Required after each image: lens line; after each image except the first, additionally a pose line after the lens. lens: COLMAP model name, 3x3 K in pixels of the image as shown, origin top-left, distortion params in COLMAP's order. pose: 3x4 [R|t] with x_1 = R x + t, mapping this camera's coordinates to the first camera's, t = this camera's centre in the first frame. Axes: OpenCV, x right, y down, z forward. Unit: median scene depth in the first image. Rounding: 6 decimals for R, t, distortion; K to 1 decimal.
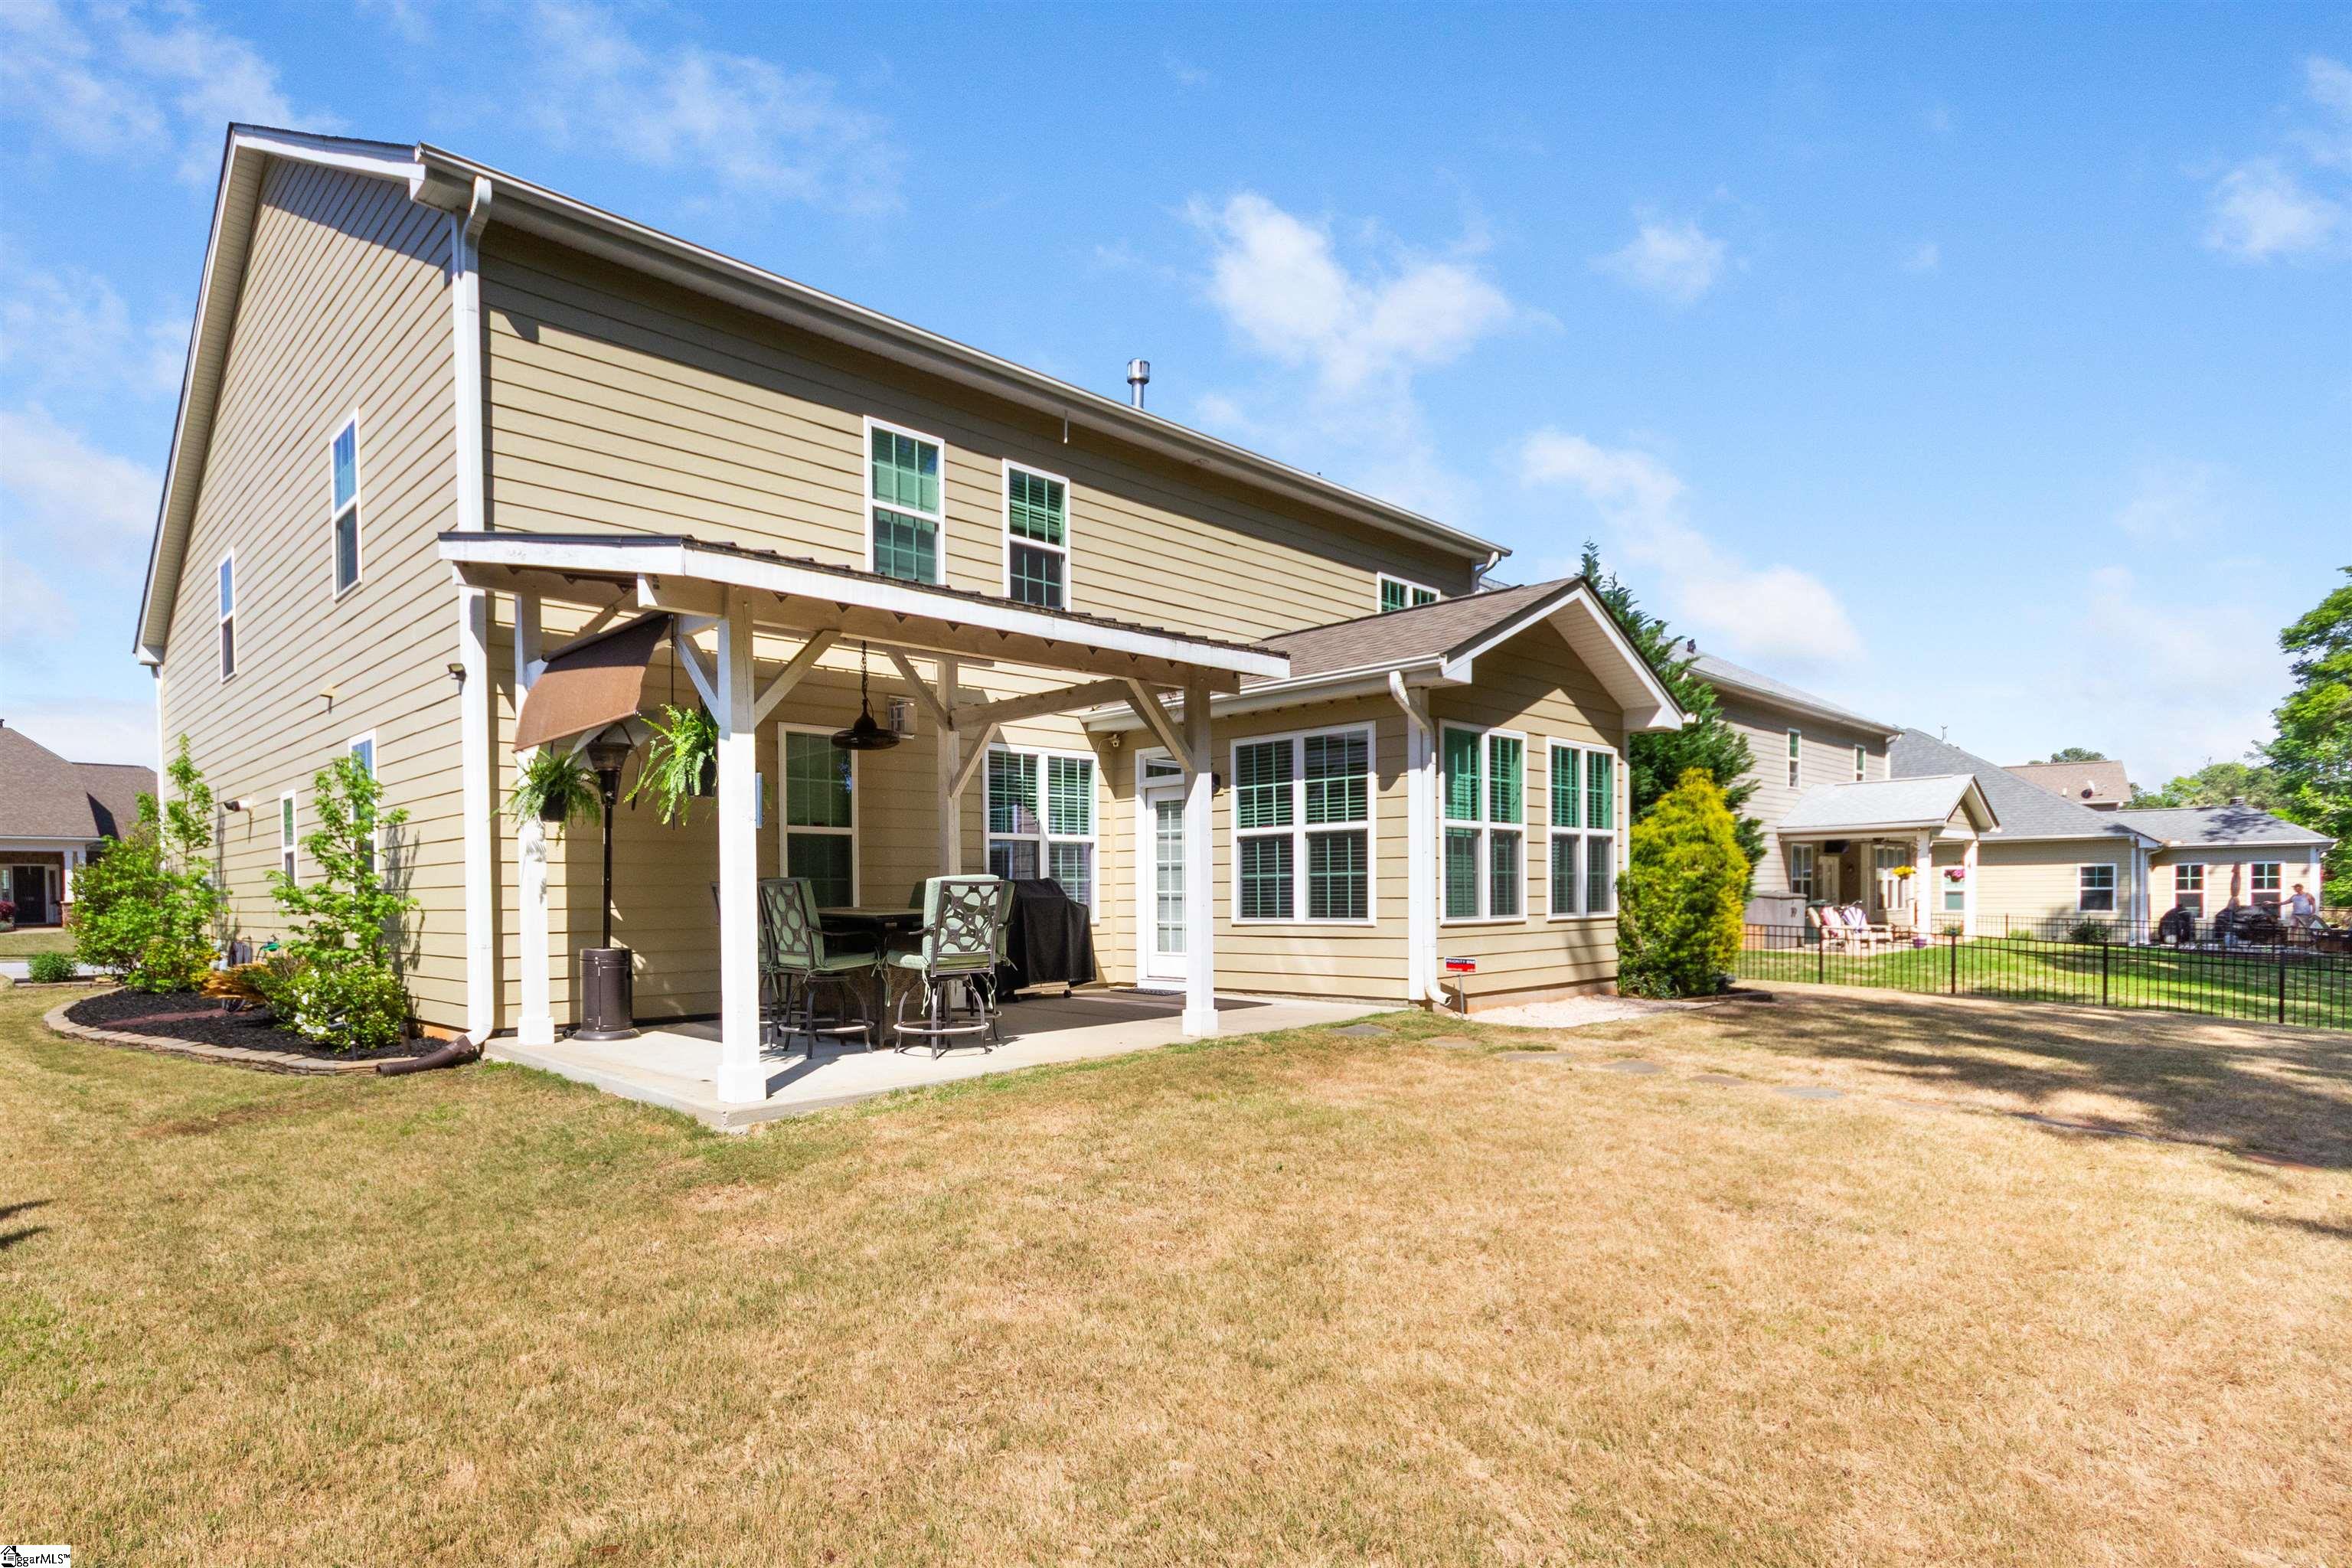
lens RADIAL K [[1173.1, 0, 1174.3], [0, 1173.1, 897.3], [0, 0, 1]] dist [0.001221, 0.000008]
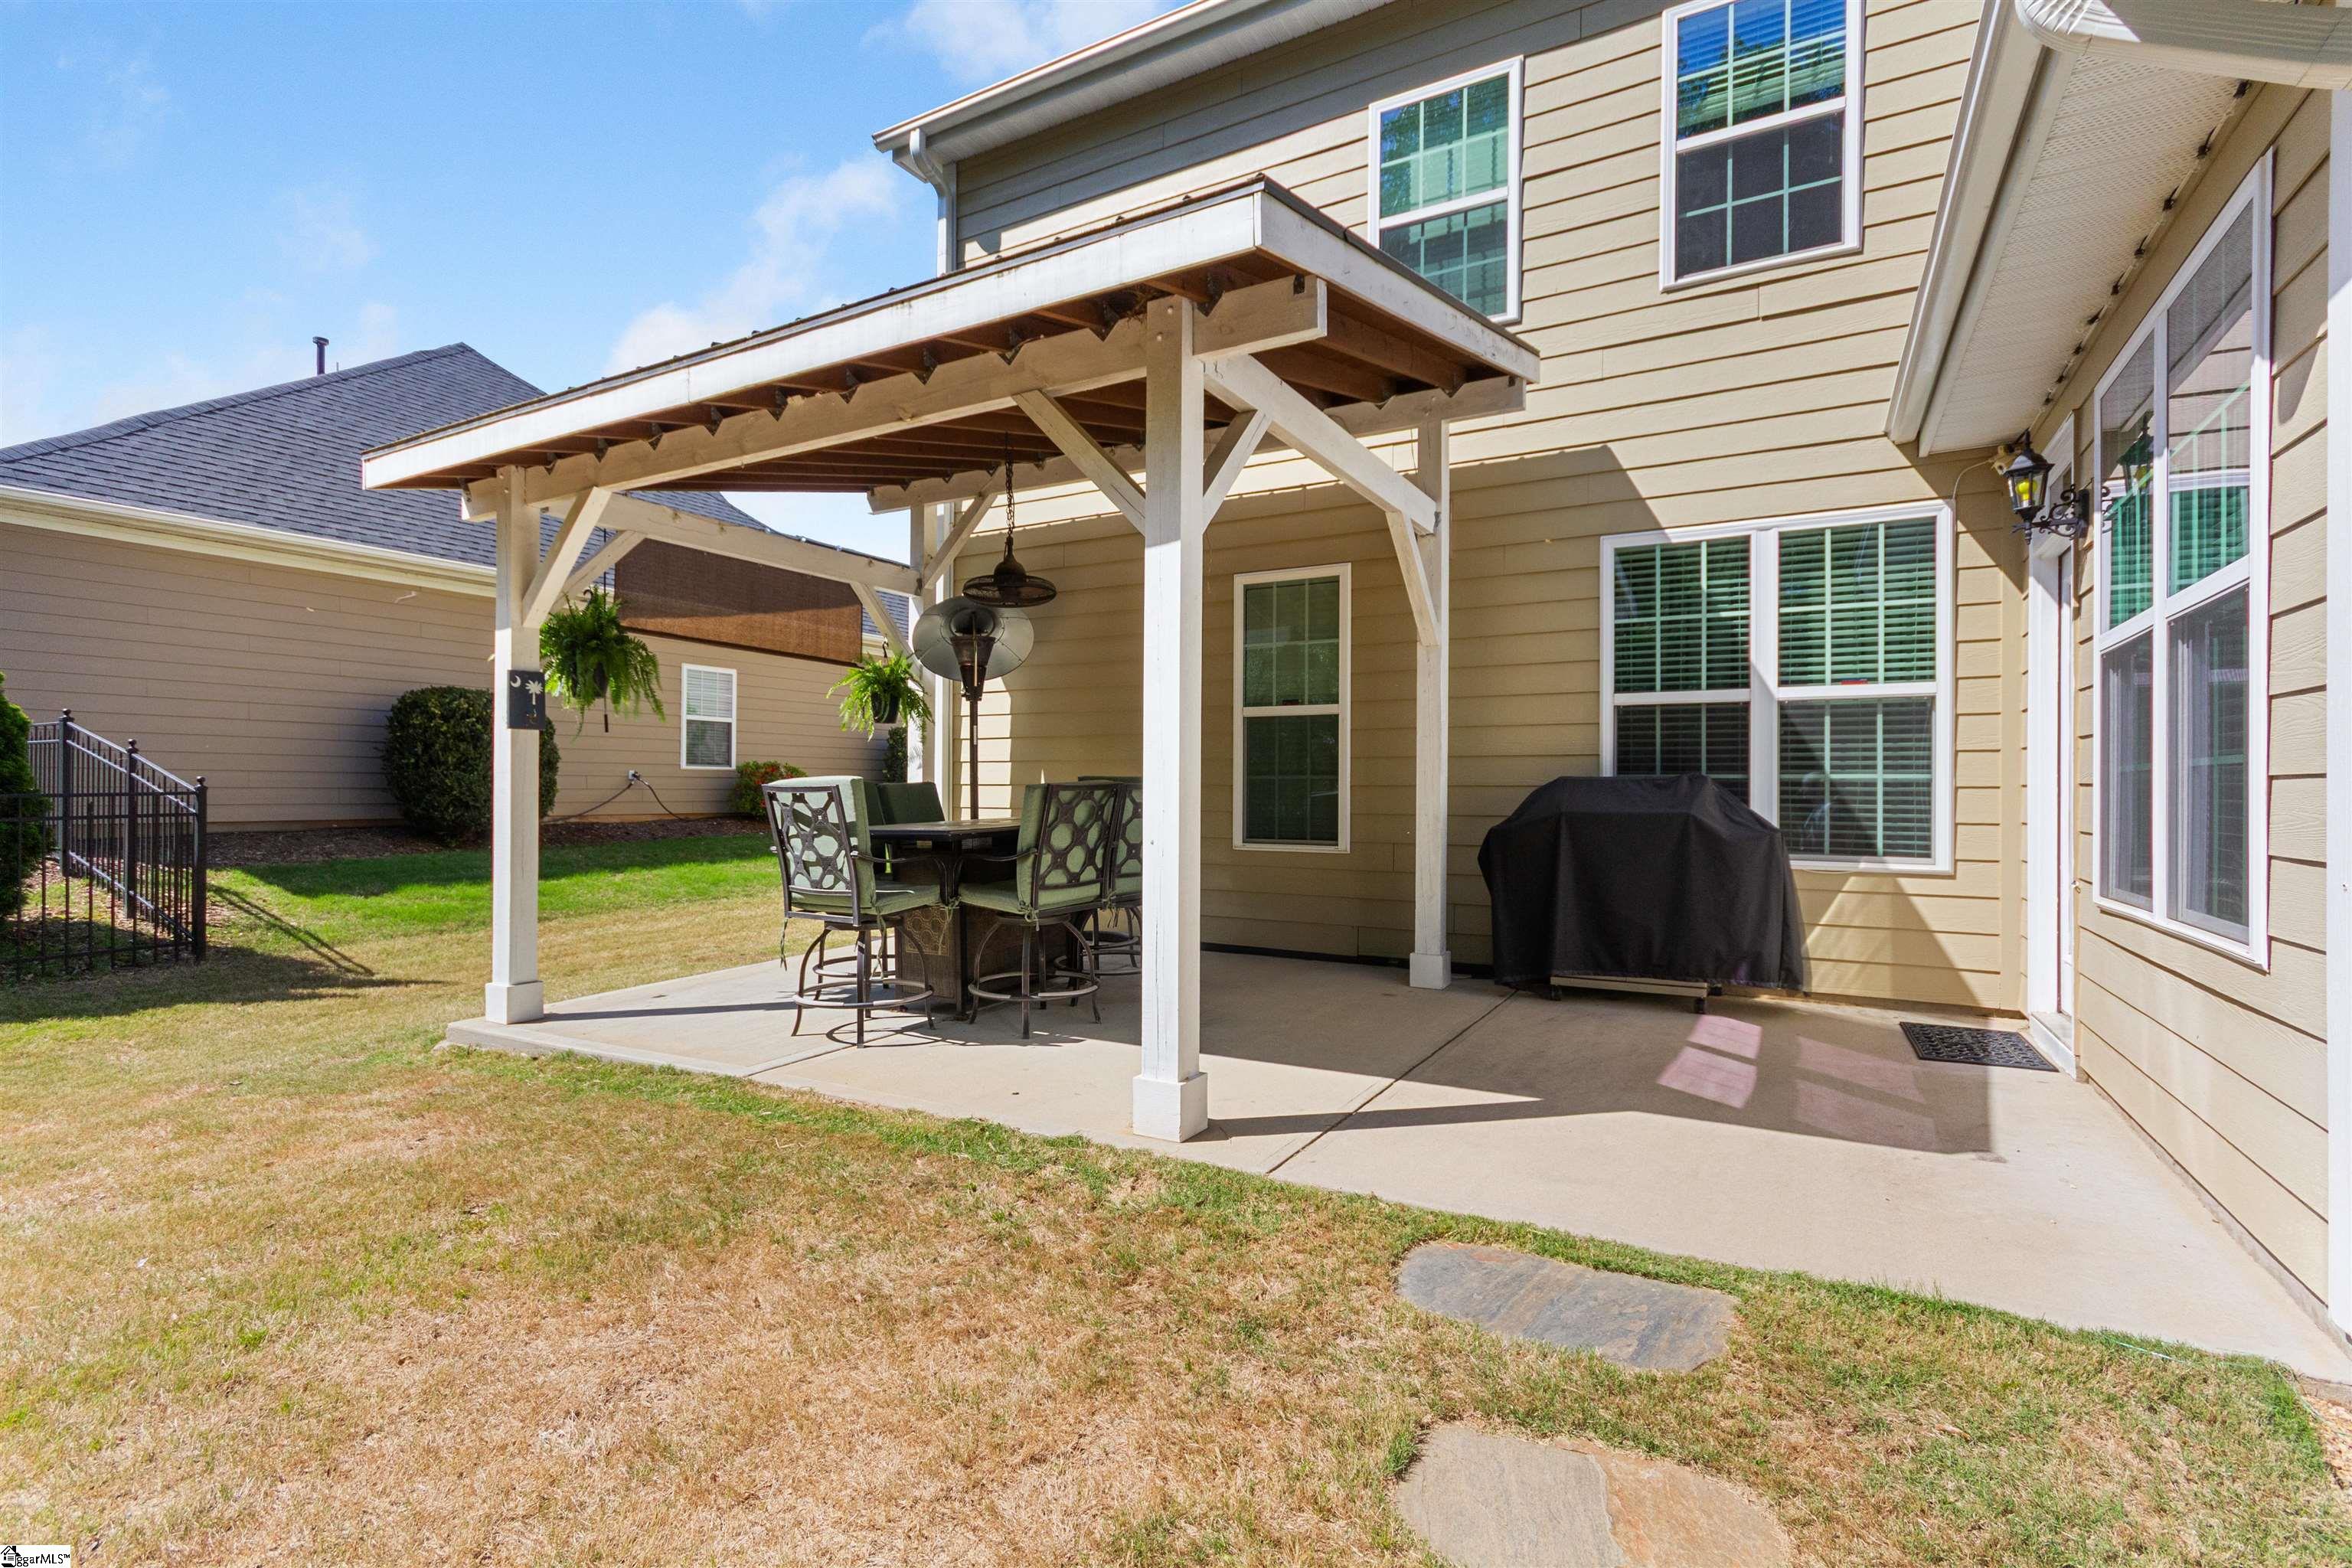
lens RADIAL K [[1099.2, 0, 1176.0], [0, 1099.2, 784.0], [0, 0, 1]] dist [0.000978, -0.000021]
pose [[0.228526, 0.012389, -0.973459, 0.325397], [-0.011418, 0.999884, 0.010045, -0.015464], [0.973471, 0.008820, 0.228641, 0.701583]]
